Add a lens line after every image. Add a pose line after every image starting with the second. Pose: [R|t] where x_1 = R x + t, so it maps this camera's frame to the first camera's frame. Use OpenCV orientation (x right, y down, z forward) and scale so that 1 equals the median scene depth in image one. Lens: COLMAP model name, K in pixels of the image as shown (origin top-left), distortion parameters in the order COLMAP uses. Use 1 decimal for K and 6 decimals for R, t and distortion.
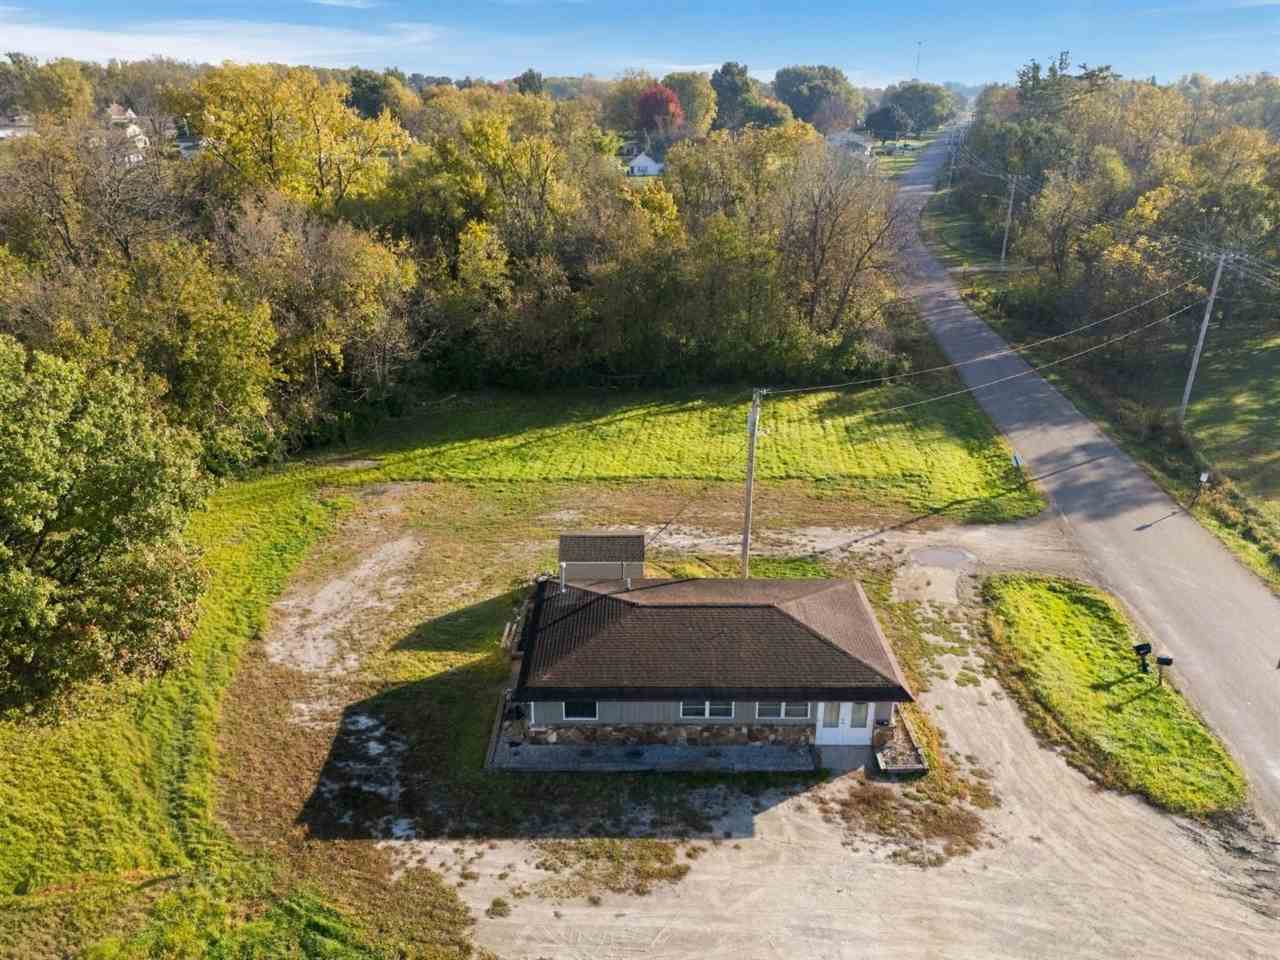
lens RADIAL K [[931.5, 0, 640.0], [0, 931.5, 480.0], [0, 0, 1]] dist [0.065819, -0.061297]
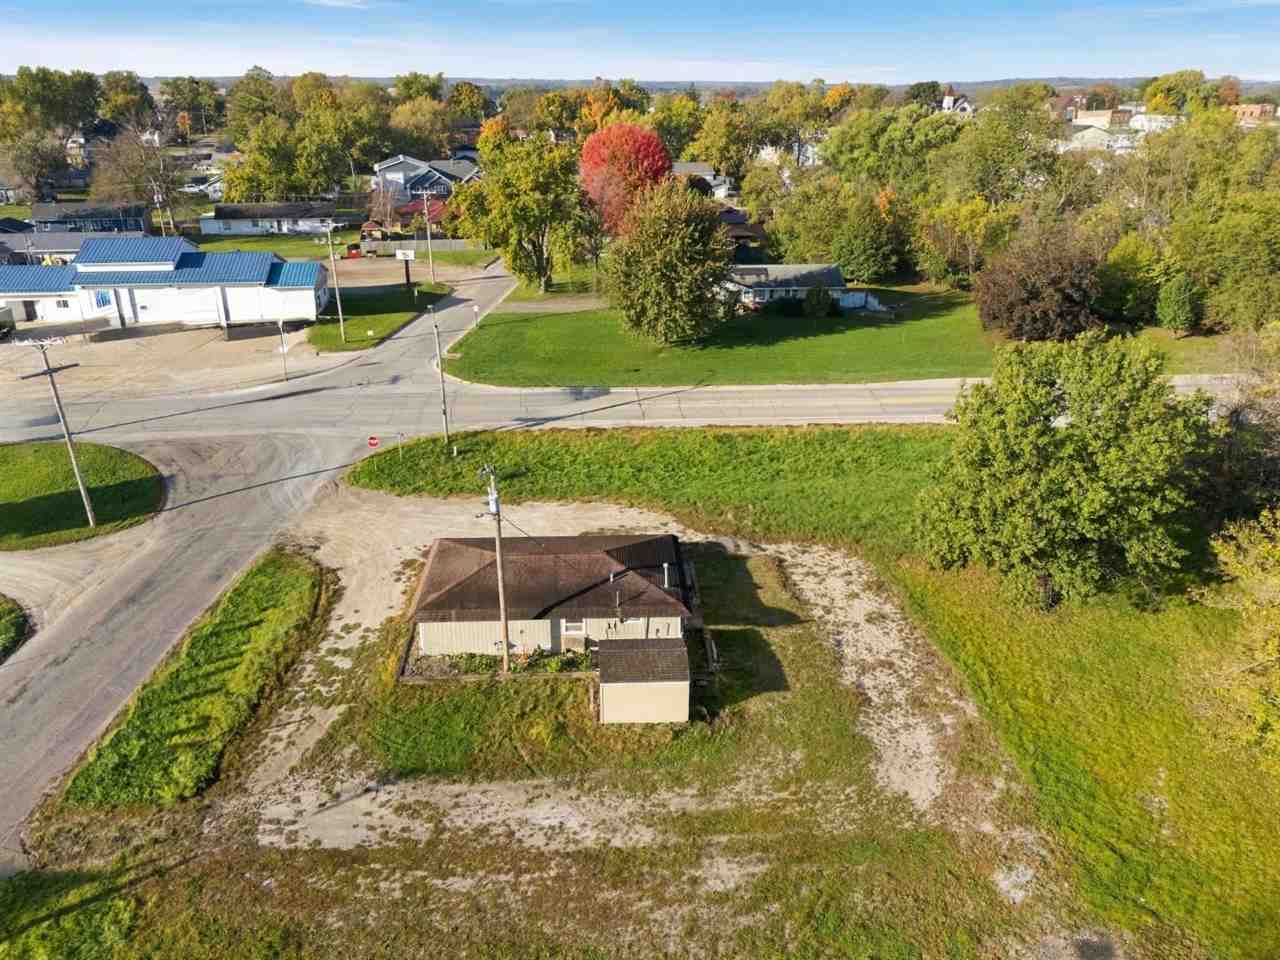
lens RADIAL K [[931.5, 0, 640.0], [0, 931.5, 480.0], [0, 0, 1]] dist [0.065819, -0.061297]
pose [[-0.999012, 0.005719, -0.044076, 0.003492], [-0.026732, 0.714943, 0.698672, -0.719788], [0.035508, 0.699159, -0.714084, 1.522841]]
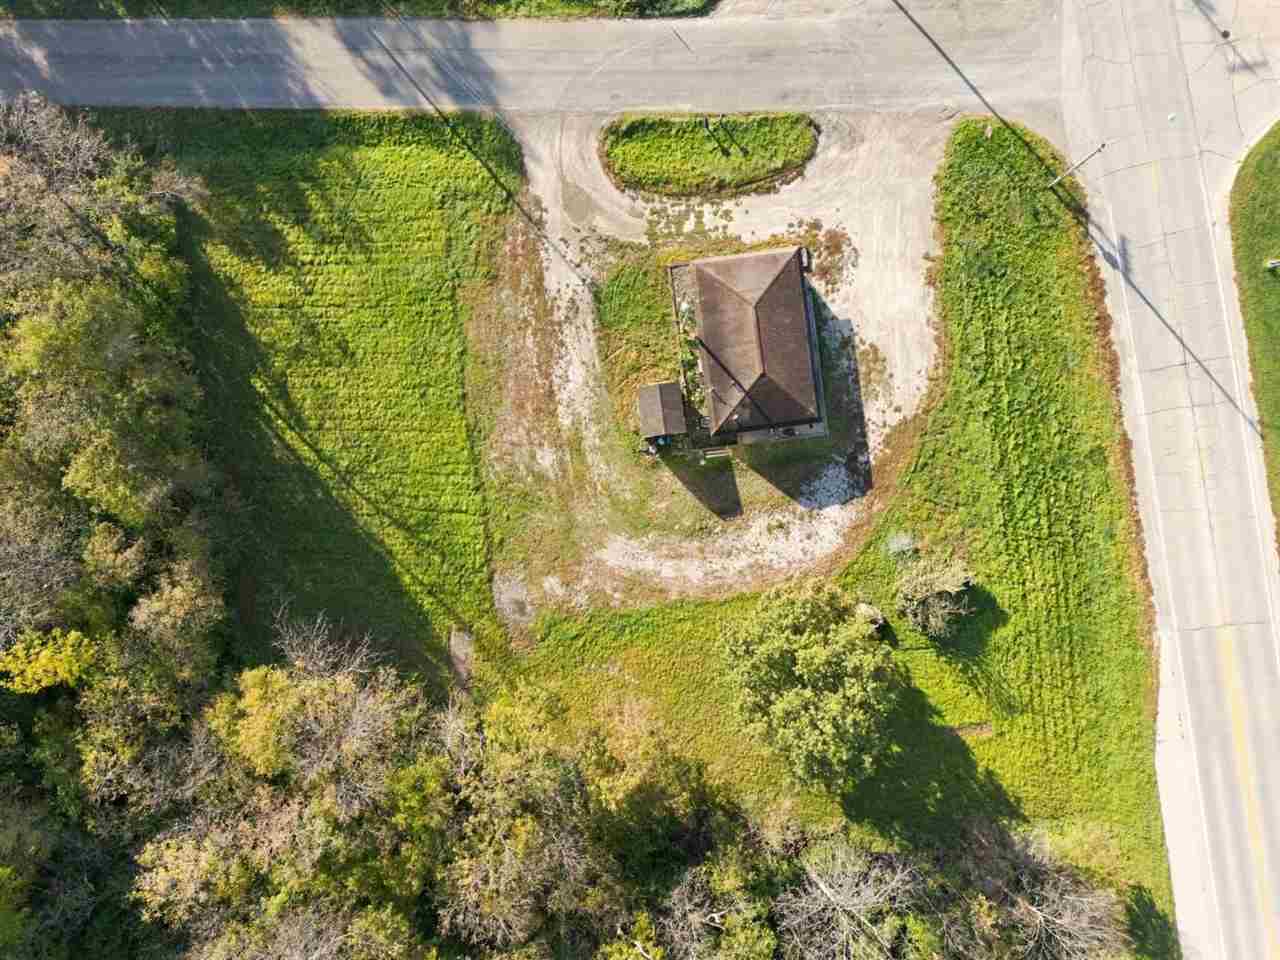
lens RADIAL K [[921.8, 0, 640.0], [0, 921.8, 480.0], [0, 0, 1]] dist [0.103378, -0.125896]
pose [[-0.127228, -0.991872, -0.001652, -0.155265], [0.364147, -0.048258, 0.930090, -1.457172], [-0.922610, 0.117732, 0.367327, 0.432400]]
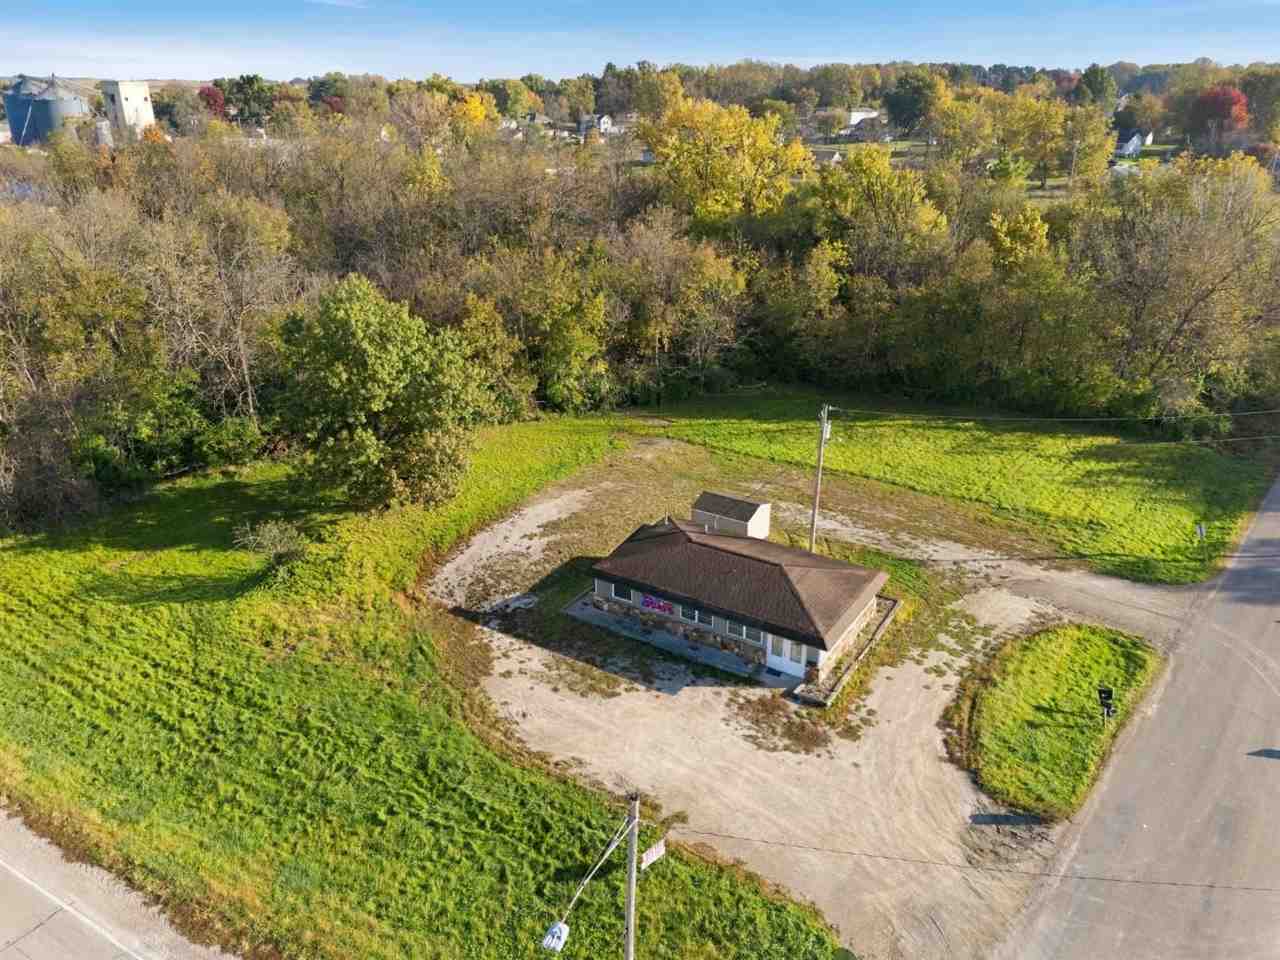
lens RADIAL K [[931.5, 0, 640.0], [0, 931.5, 480.0], [0, 0, 1]] dist [0.065819, -0.061297]
pose [[0.843673, 0.206272, -0.495648, 0.486729], [-0.200641, 0.977488, 0.065274, -0.024434], [0.497954, 0.044377, 0.866067, -0.206815]]
